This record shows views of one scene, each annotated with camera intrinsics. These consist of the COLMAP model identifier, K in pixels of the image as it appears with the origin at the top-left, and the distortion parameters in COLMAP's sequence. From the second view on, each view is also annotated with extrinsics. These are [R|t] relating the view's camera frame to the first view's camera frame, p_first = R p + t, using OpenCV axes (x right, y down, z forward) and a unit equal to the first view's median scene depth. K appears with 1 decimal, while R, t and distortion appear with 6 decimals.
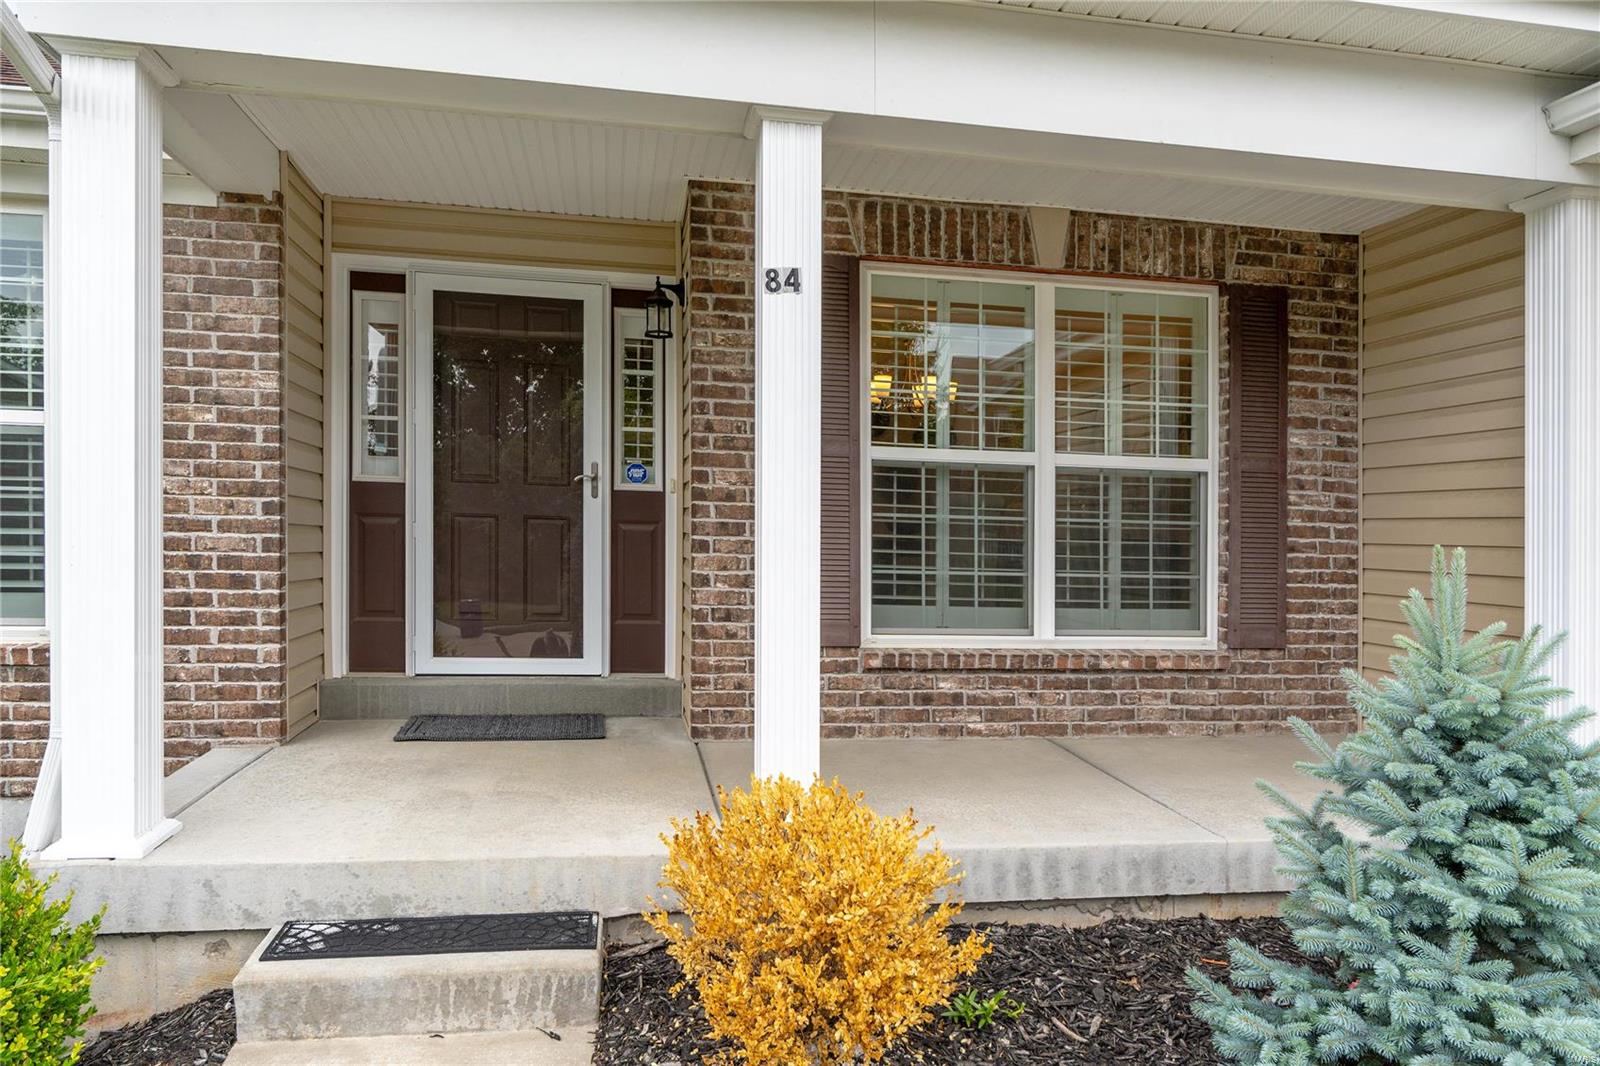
lens RADIAL K [[1085.6, 0, 843.4], [0, 1085.6, 575.8], [0, 0, 1]] dist [0.003601, -0.003543]
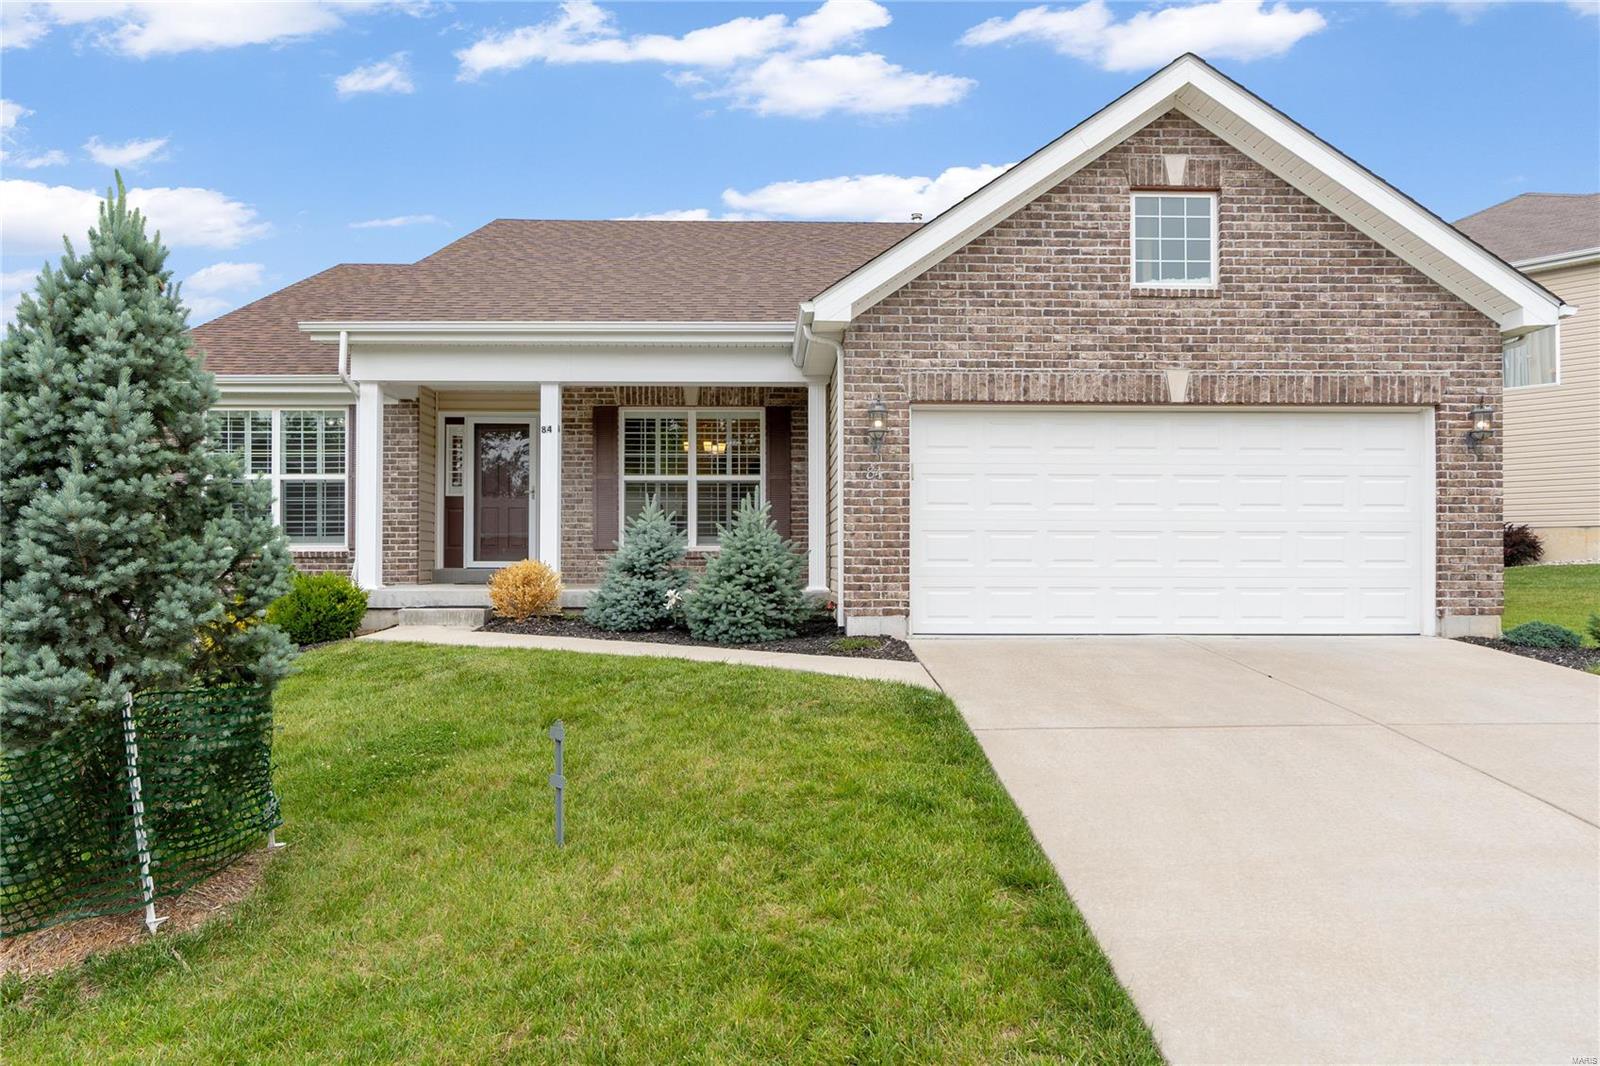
lens RADIAL K [[1085.6, 0, 795.7], [0, 1085.6, 535.0], [0, 0, 1]] dist [0.003601, -0.003543]
pose [[0.983447, -0.028958, -0.178868, 0.917470], [0.017393, 0.997675, -0.065891, 0.210094], [0.180360, 0.061690, 0.981664, -1.537522]]
